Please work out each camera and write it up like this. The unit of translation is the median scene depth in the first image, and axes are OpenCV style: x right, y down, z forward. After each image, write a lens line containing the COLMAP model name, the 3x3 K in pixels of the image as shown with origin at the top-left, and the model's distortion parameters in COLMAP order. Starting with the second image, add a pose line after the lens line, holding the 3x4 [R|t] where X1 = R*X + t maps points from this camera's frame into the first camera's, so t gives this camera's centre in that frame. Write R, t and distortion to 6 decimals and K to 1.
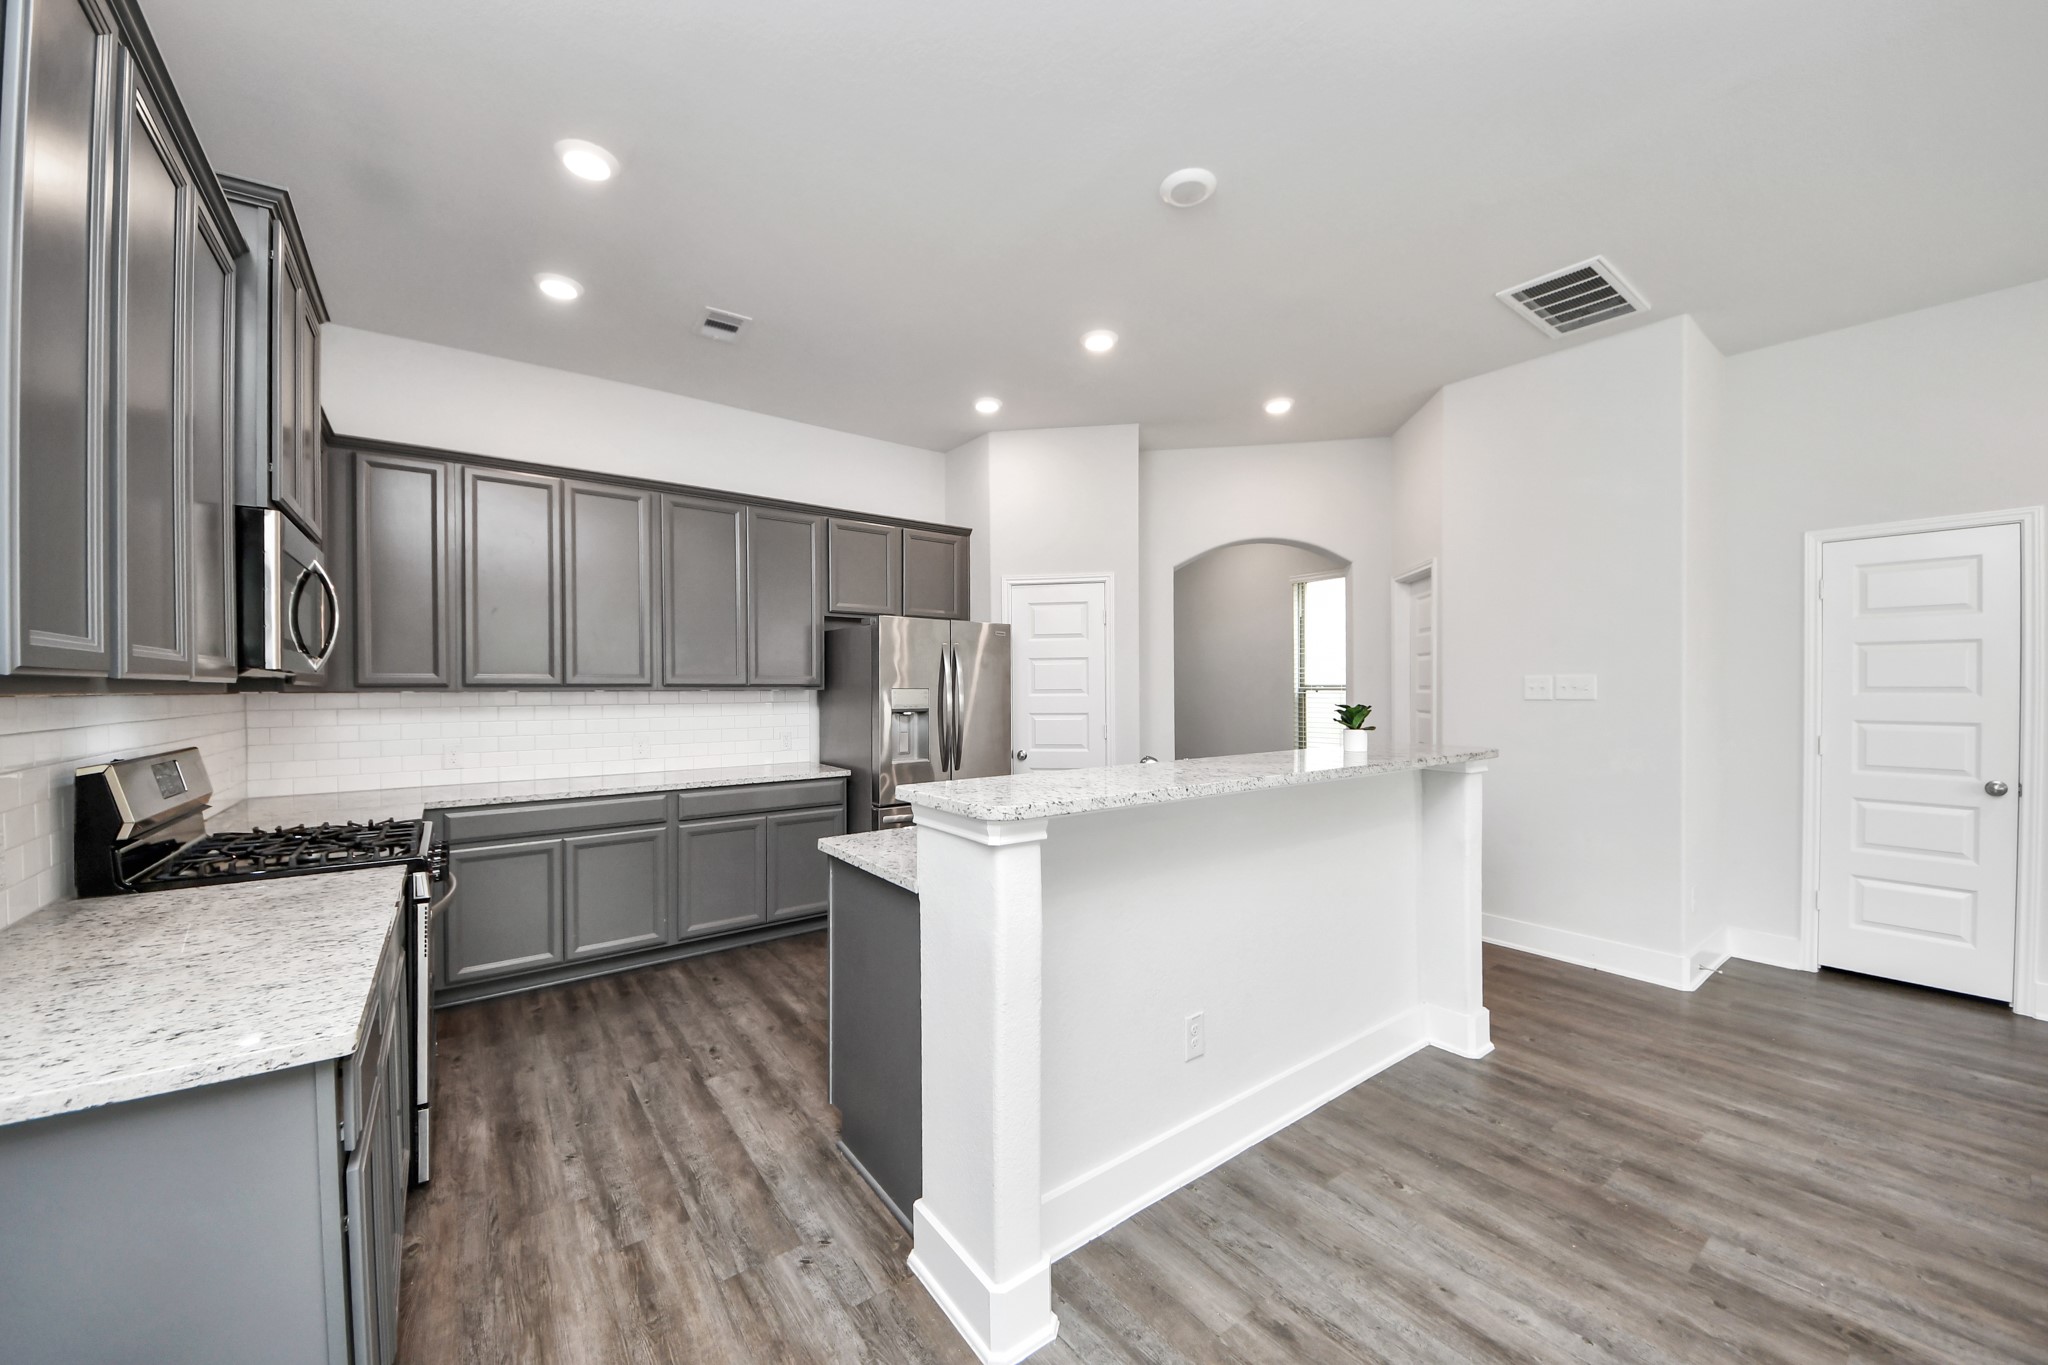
lens RADIAL K [[730.0, 0, 1012.3], [0, 730.0, 691.5], [0, 0, 1]] dist [0.008006, -0.006922]
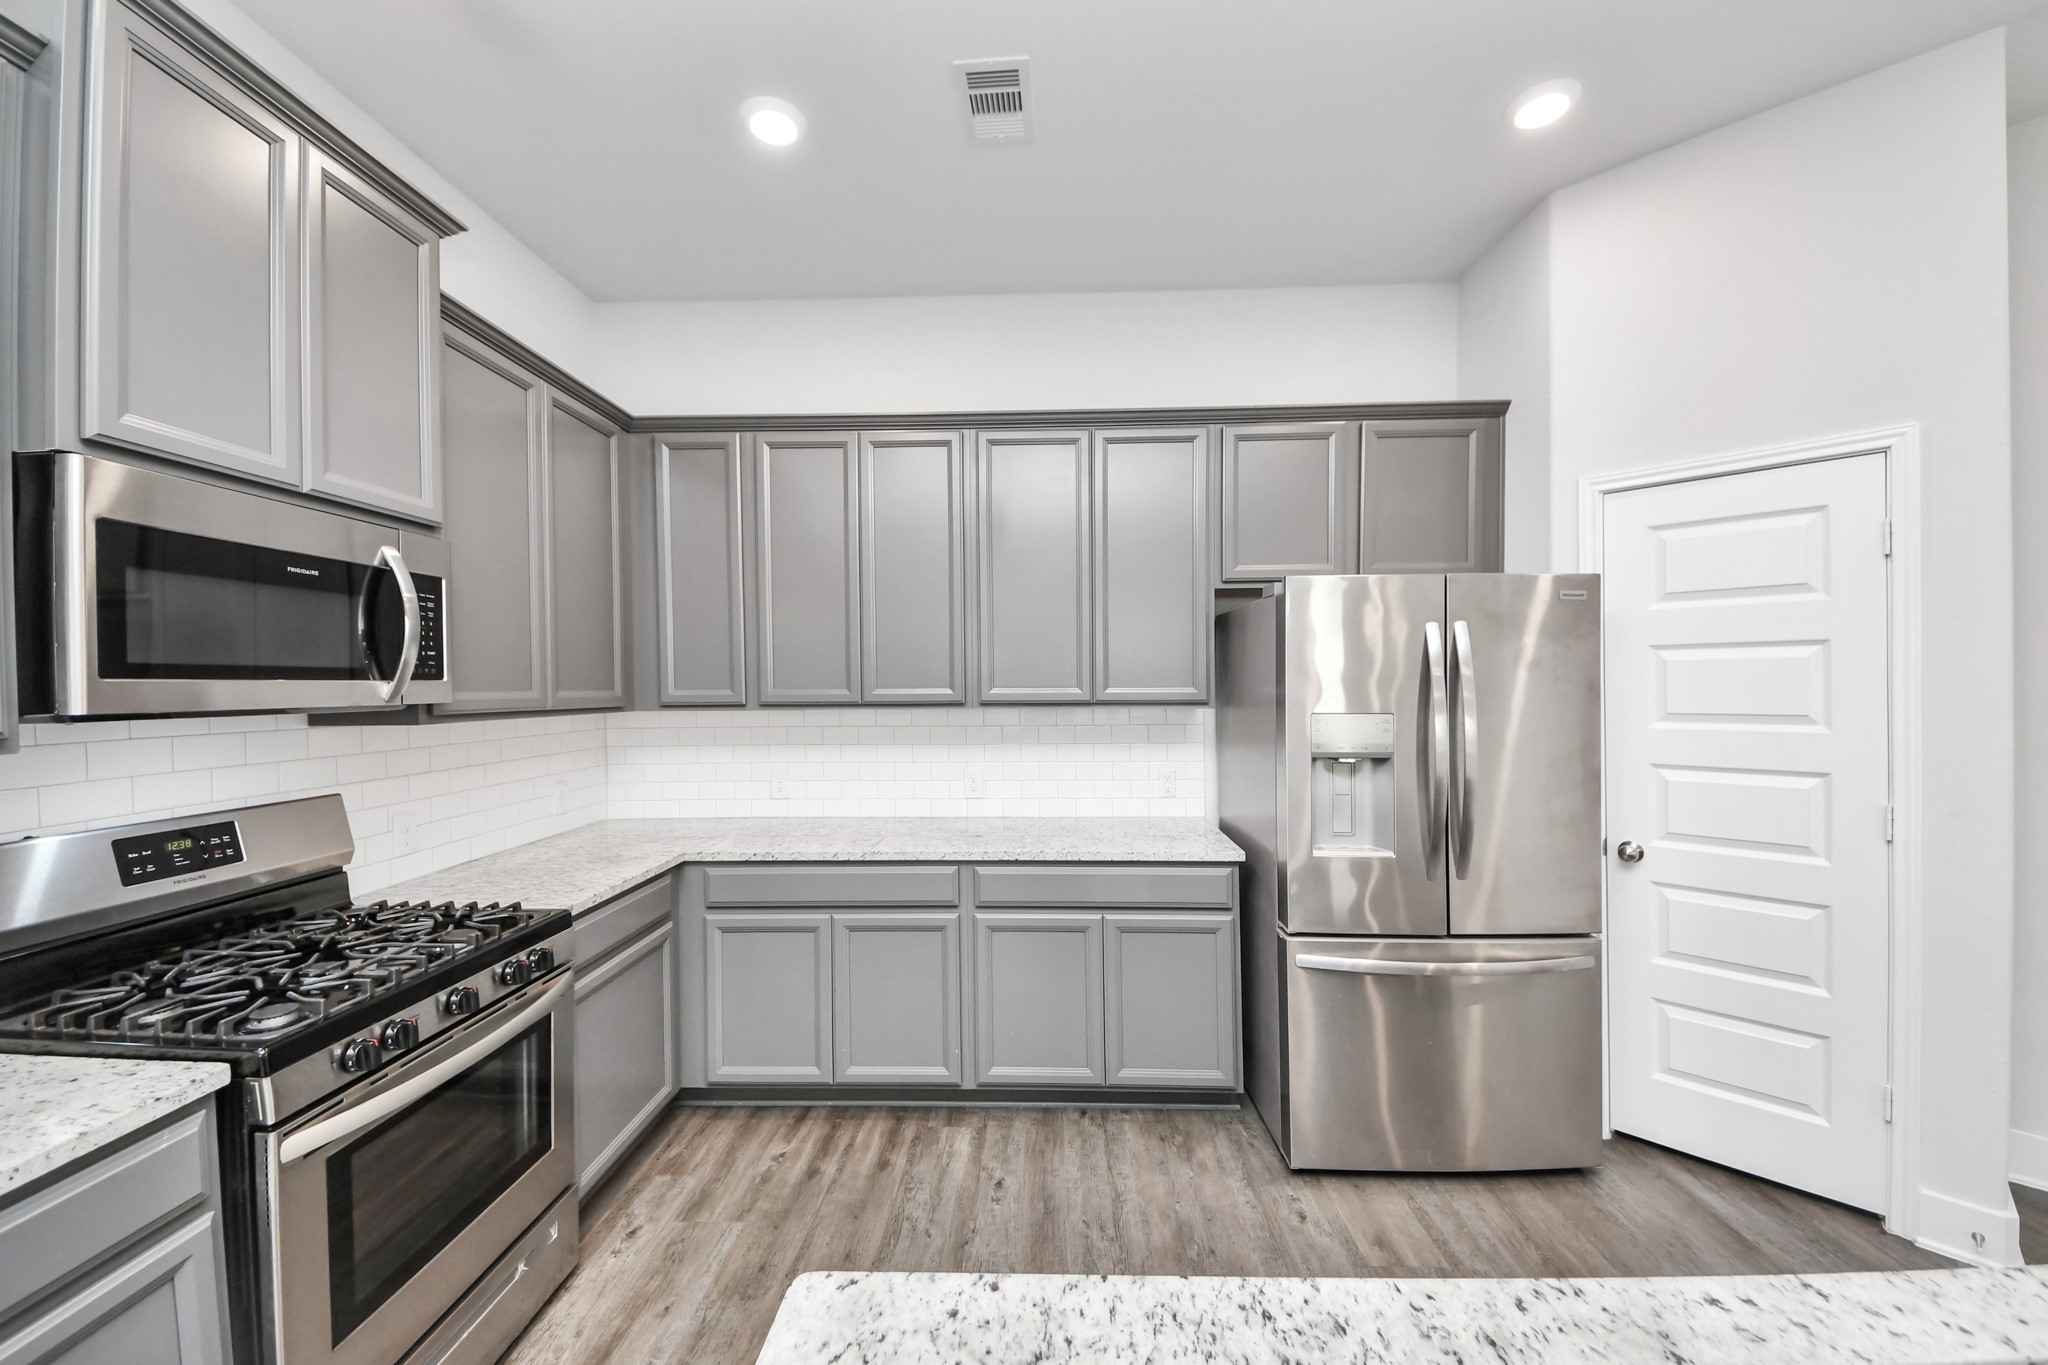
lens RADIAL K [[761.8, 0, 1036.0], [0, 761.8, 689.9], [0, 0, 1]] dist [0.007136, -0.003465]
pose [[0.797510, 0.005850, -0.603278, 0.007534], [-0.000820, 0.999963, 0.008612, -0.029985], [0.603305, -0.006373, 0.797485, 0.520752]]
